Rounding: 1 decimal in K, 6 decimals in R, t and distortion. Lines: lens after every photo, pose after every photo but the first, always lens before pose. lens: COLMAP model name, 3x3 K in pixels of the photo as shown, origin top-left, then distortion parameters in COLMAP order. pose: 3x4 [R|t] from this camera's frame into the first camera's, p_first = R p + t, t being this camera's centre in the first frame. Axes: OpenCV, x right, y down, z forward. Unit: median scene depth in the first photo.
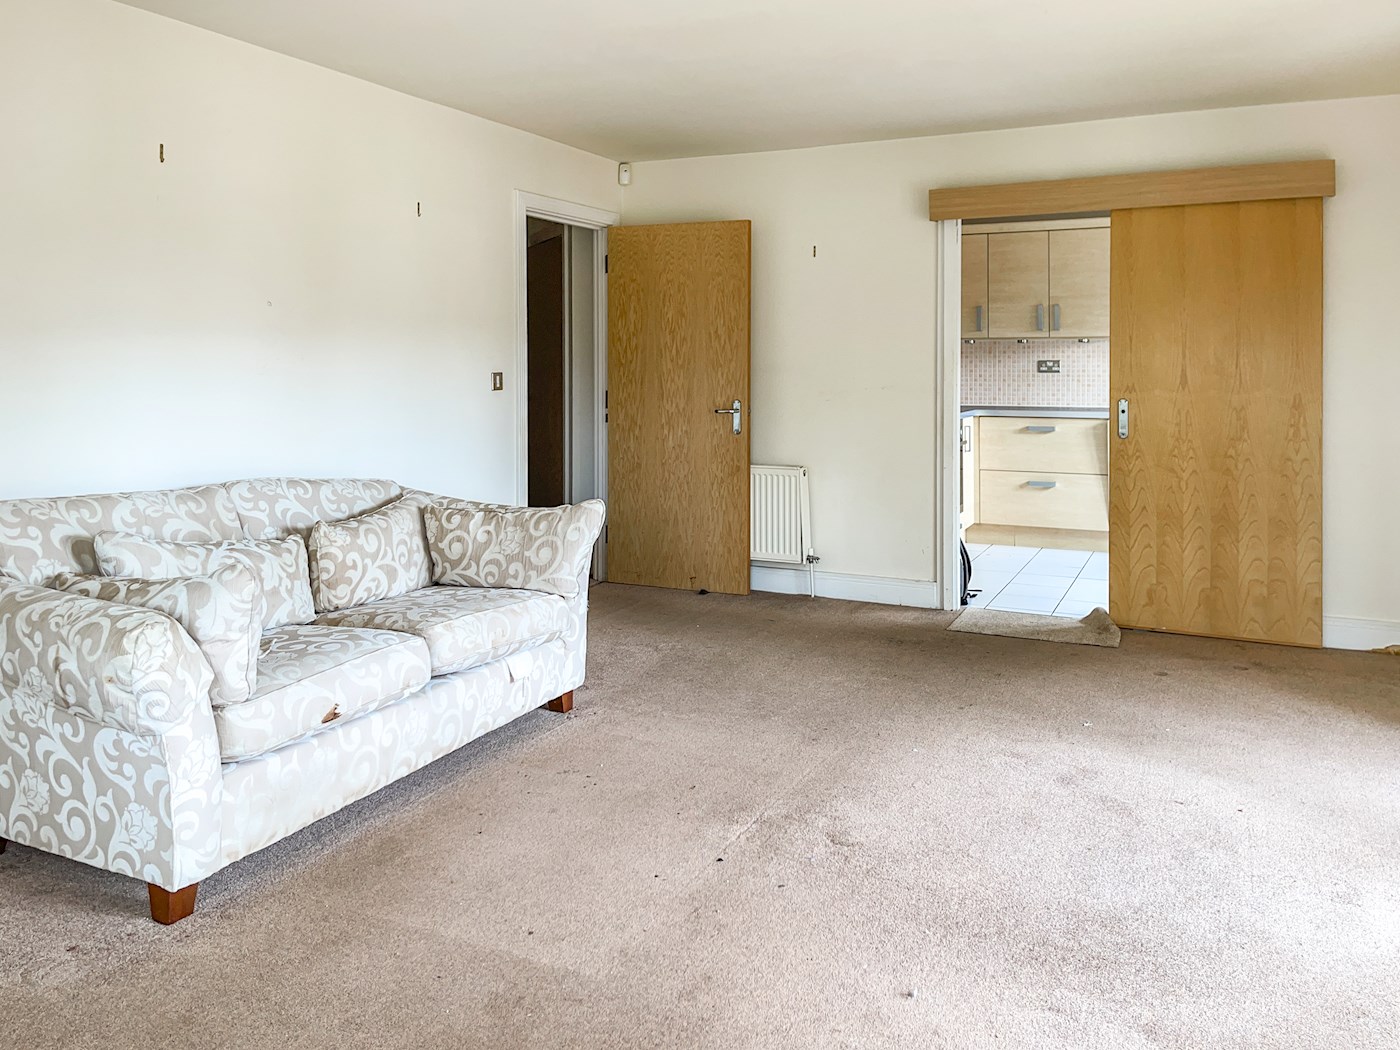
lens RADIAL K [[1104.5, 0, 698.5], [0, 1104.5, 476.3], [0, 0, 1]] dist [0.012482, 0.003752]
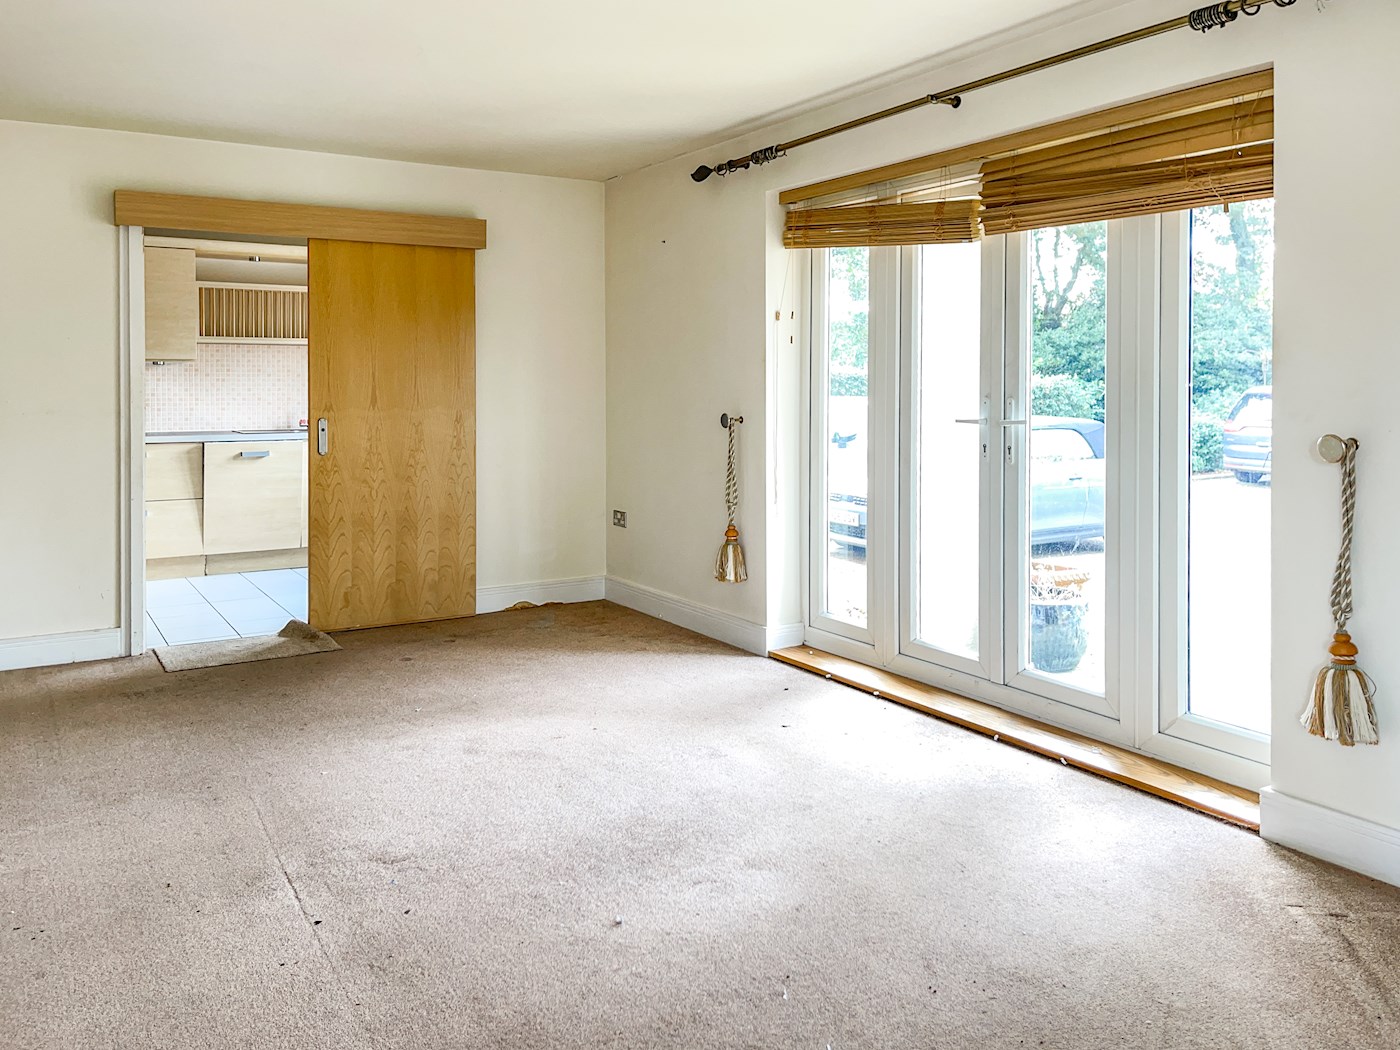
lens RADIAL K [[1070.4, 0, 703.5], [0, 1070.4, 530.3], [0, 0, 1]] dist [0.003882, -0.005630]
pose [[0.527146, -0.113219, 0.842199, -0.303091], [0.090392, 0.992932, 0.076905, -0.008613], [-0.844954, 0.035588, 0.533654, 0.142518]]
